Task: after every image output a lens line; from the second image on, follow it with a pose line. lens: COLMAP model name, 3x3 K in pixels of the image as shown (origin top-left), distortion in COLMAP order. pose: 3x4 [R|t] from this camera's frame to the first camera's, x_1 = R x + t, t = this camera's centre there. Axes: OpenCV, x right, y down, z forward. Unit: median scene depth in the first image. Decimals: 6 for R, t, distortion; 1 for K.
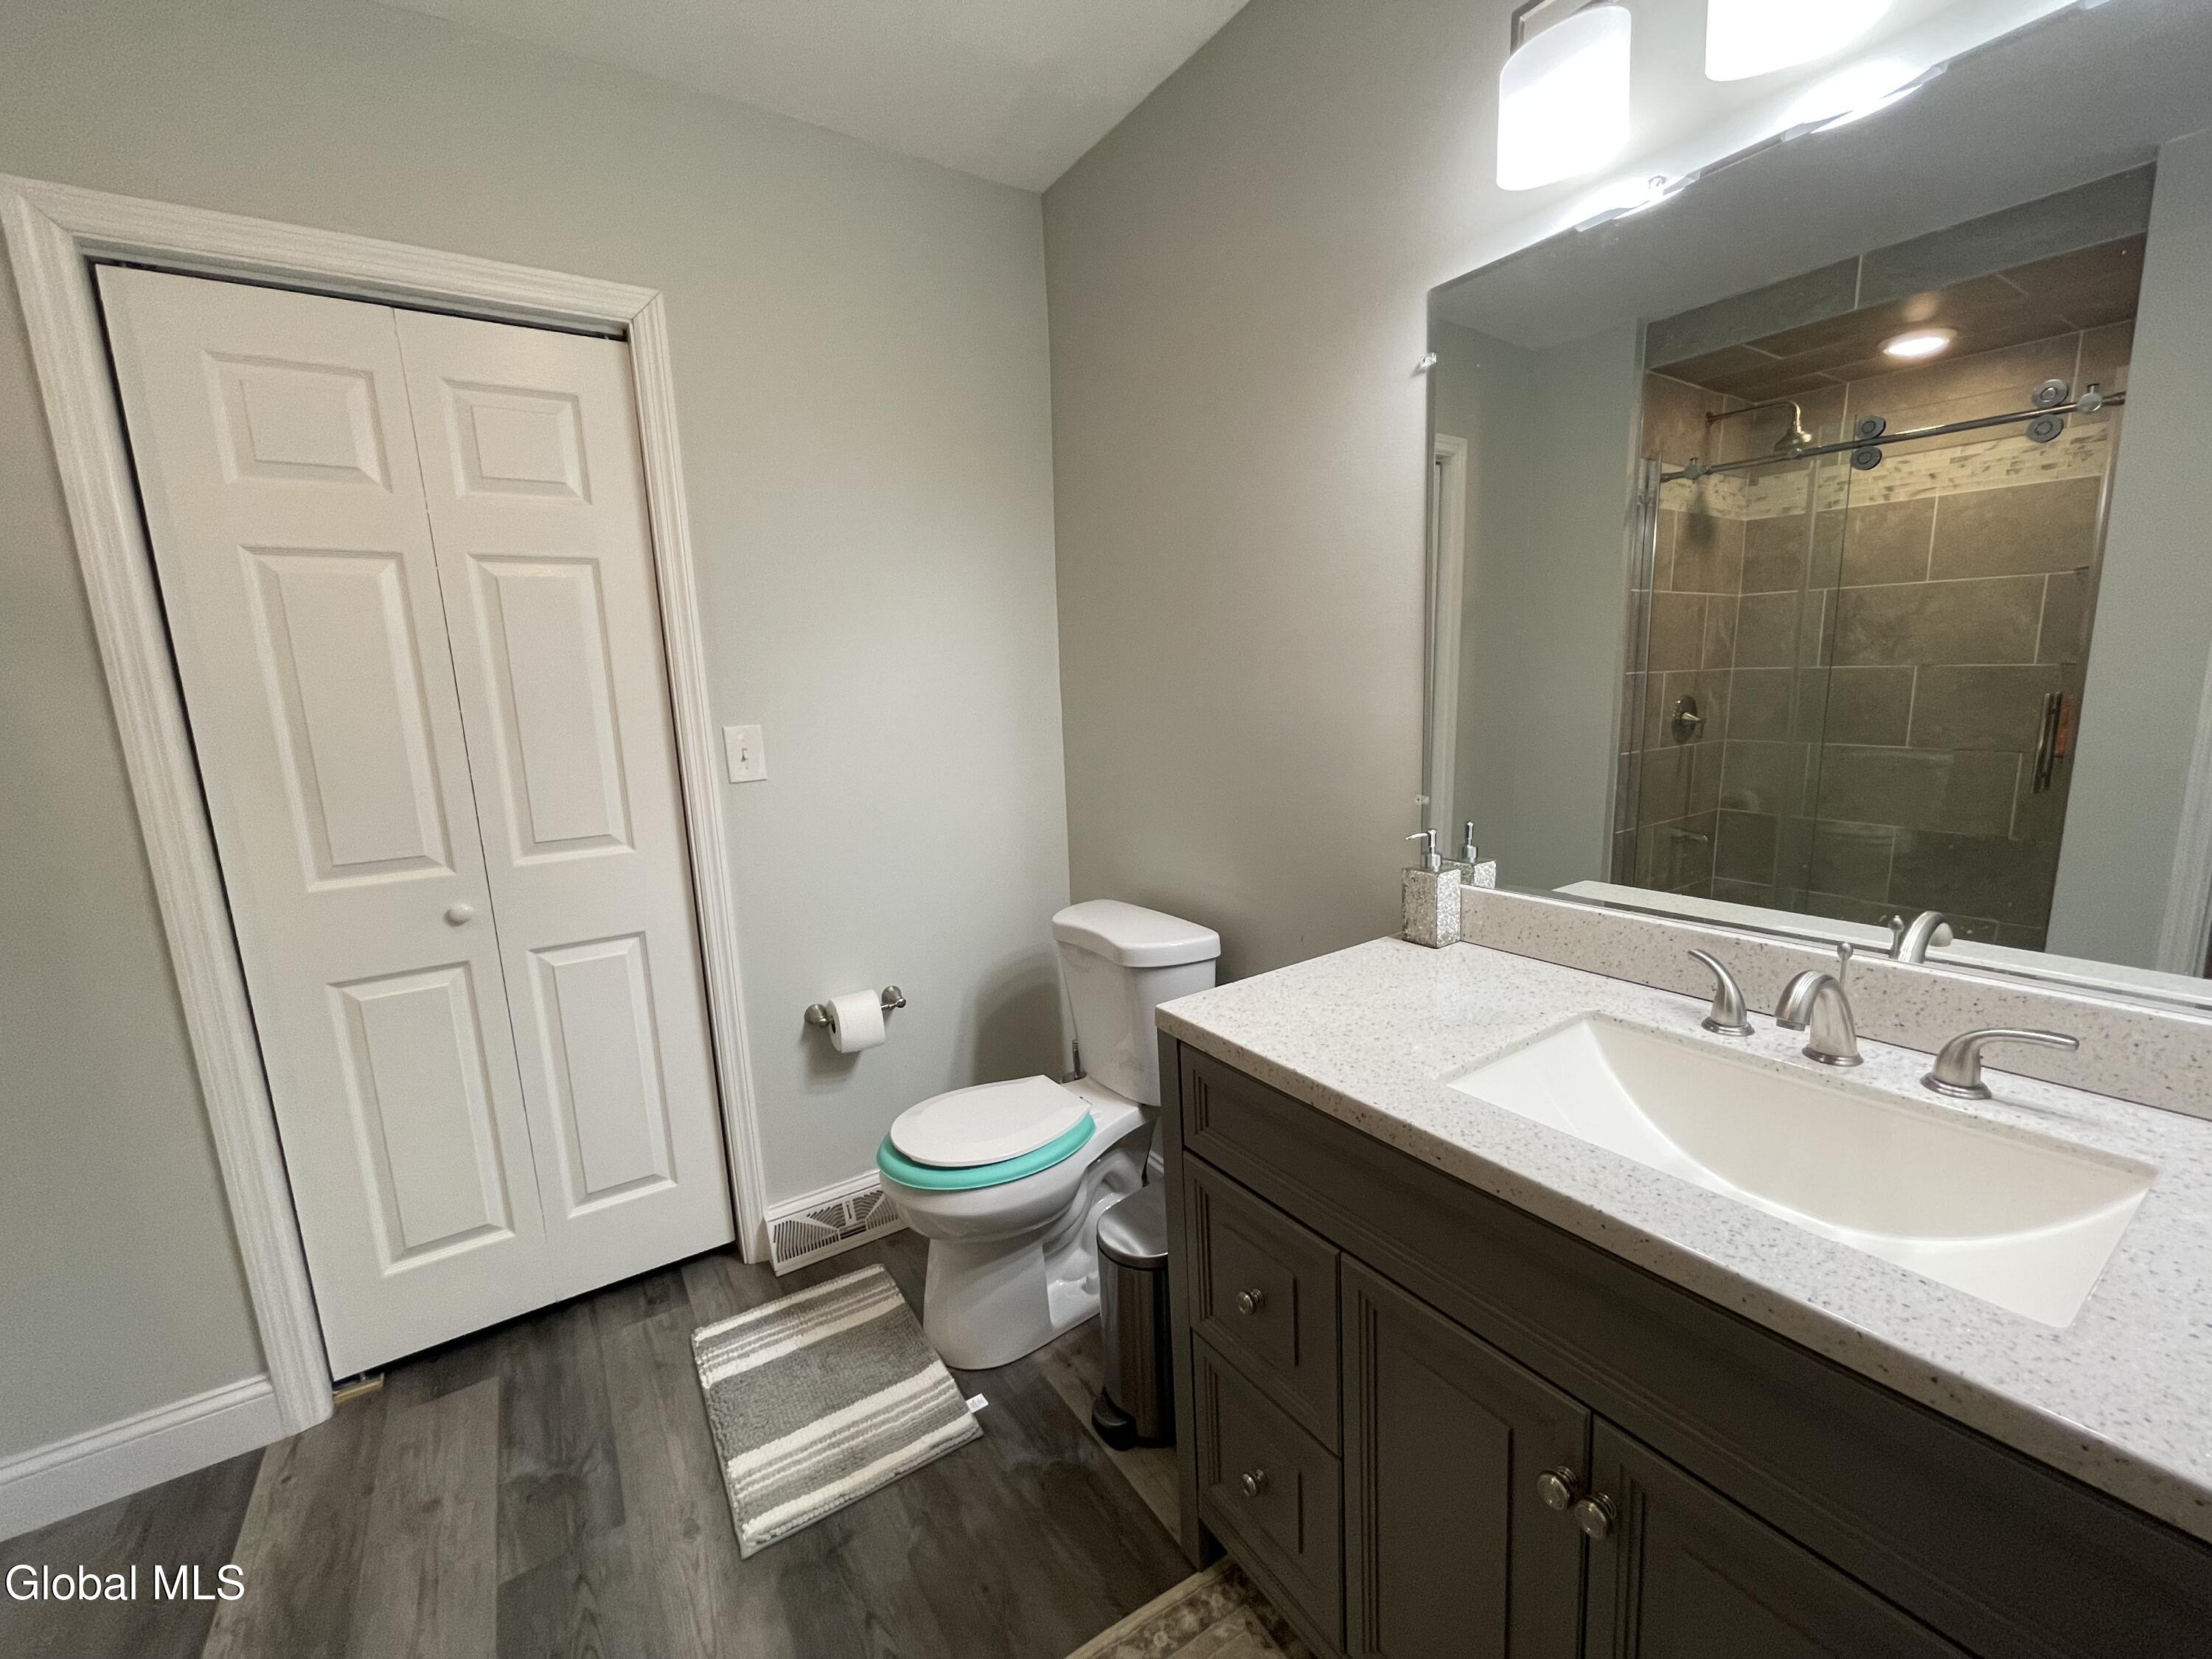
lens RADIAL K [[902.0, 0, 1104.2], [0, 902.0, 833.5], [0, 0, 1]] dist [-0.001441, -0.000151]
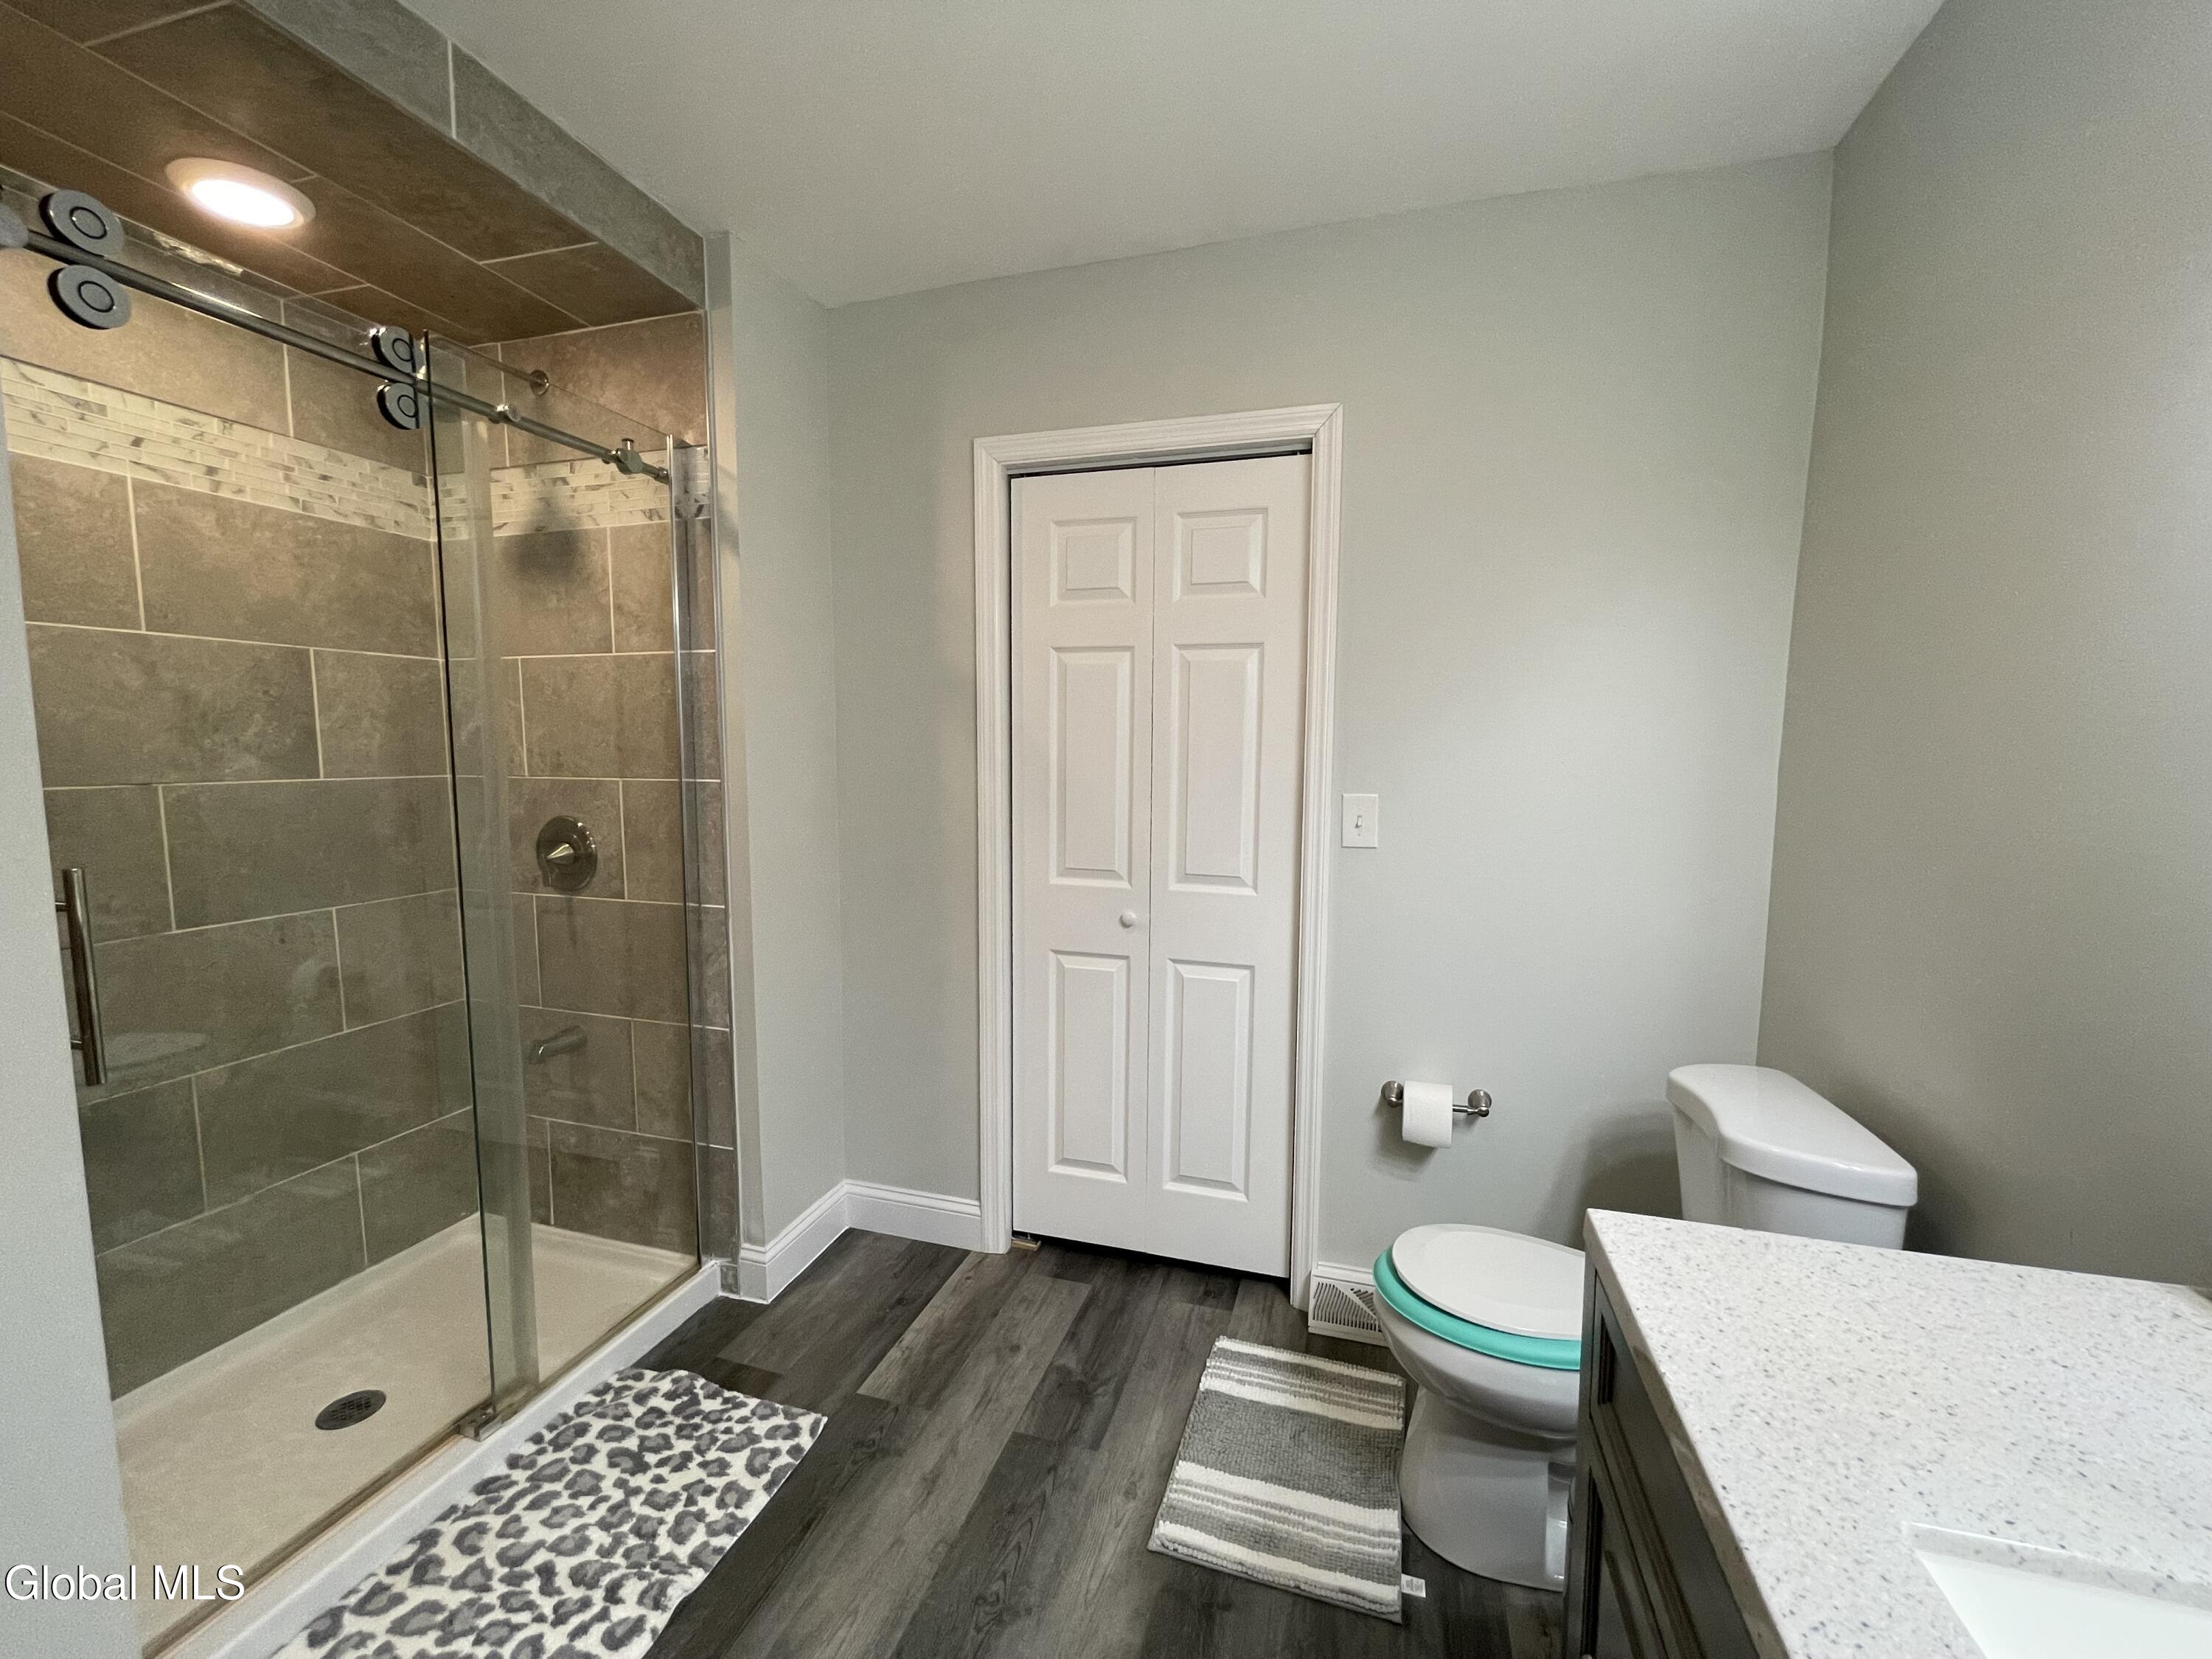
lens RADIAL K [[902.8, 0, 1098.7], [0, 902.8, 835.3], [0, 0, 1]] dist [-0.009085, 0.006709]
pose [[0.633586, 0.116982, -0.764777, 0.232525], [-0.167128, 0.985858, 0.012340, -0.038202], [0.755405, 0.119997, 0.644177, 0.120488]]
